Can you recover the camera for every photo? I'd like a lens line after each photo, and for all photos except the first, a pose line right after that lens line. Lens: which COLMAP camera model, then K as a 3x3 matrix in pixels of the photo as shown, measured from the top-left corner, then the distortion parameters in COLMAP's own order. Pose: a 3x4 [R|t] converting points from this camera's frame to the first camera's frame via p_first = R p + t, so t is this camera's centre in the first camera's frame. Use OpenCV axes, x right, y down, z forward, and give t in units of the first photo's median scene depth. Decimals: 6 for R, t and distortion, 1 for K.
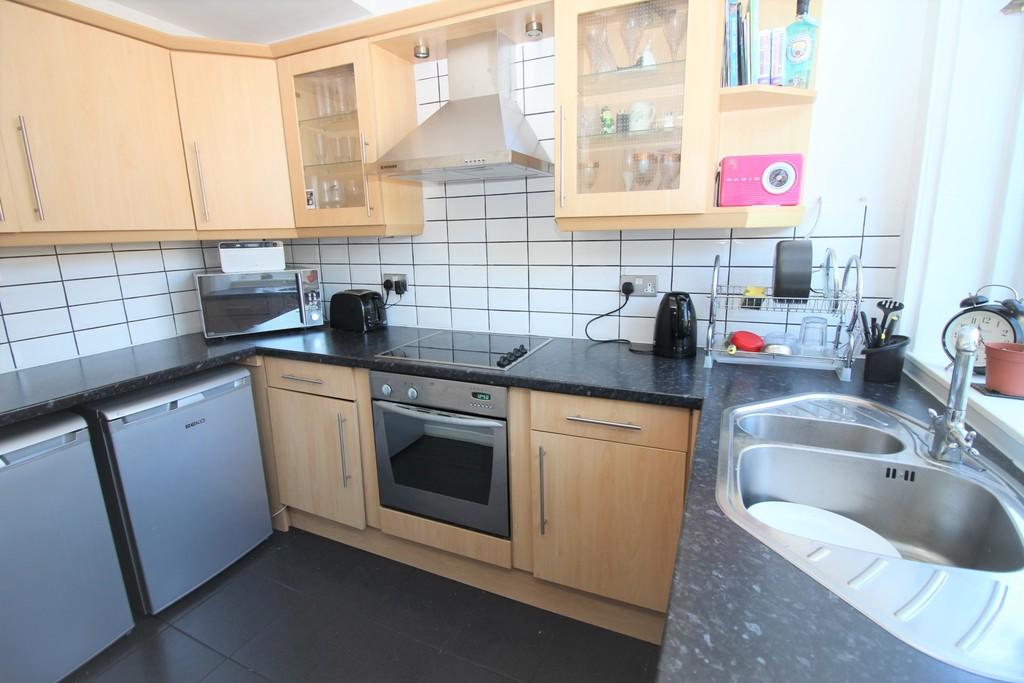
lens RADIAL K [[477.6, 0, 512.0], [0, 477.6, 341.5], [0, 0, 1]] dist [-0.001440, -0.000211]
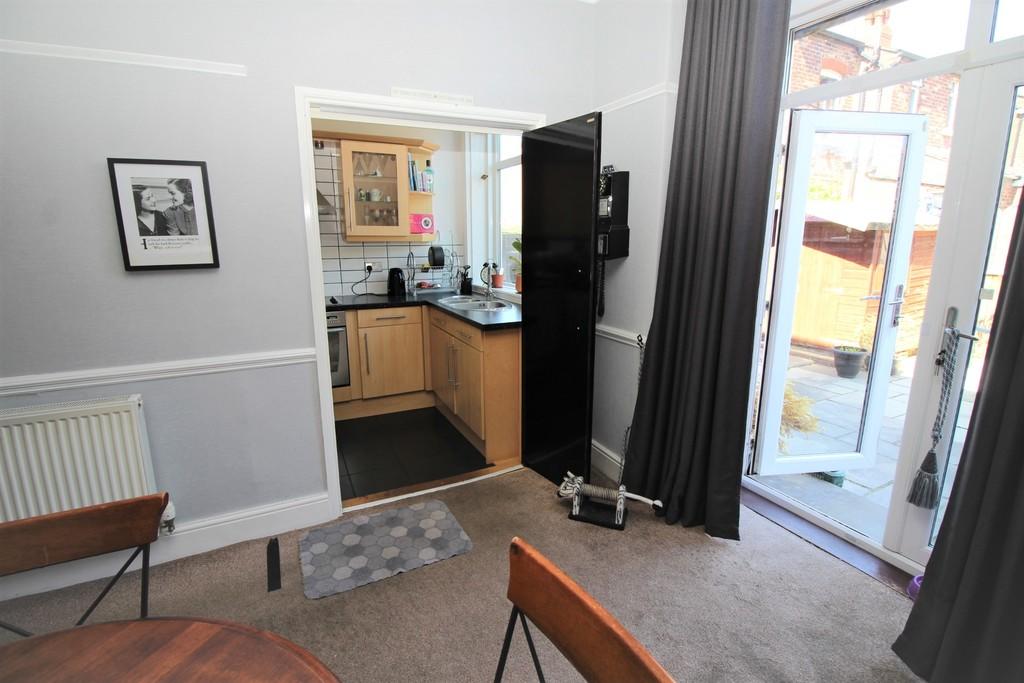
lens RADIAL K [[477.6, 0, 512.0], [0, 477.6, 341.5], [0, 0, 1]] dist [-0.001440, -0.000211]
pose [[0.651122, -0.140279, 0.745897, -1.179197], [0.159713, 0.986090, 0.046033, 0.257788], [-0.741978, 0.089156, 0.664469, -1.042738]]
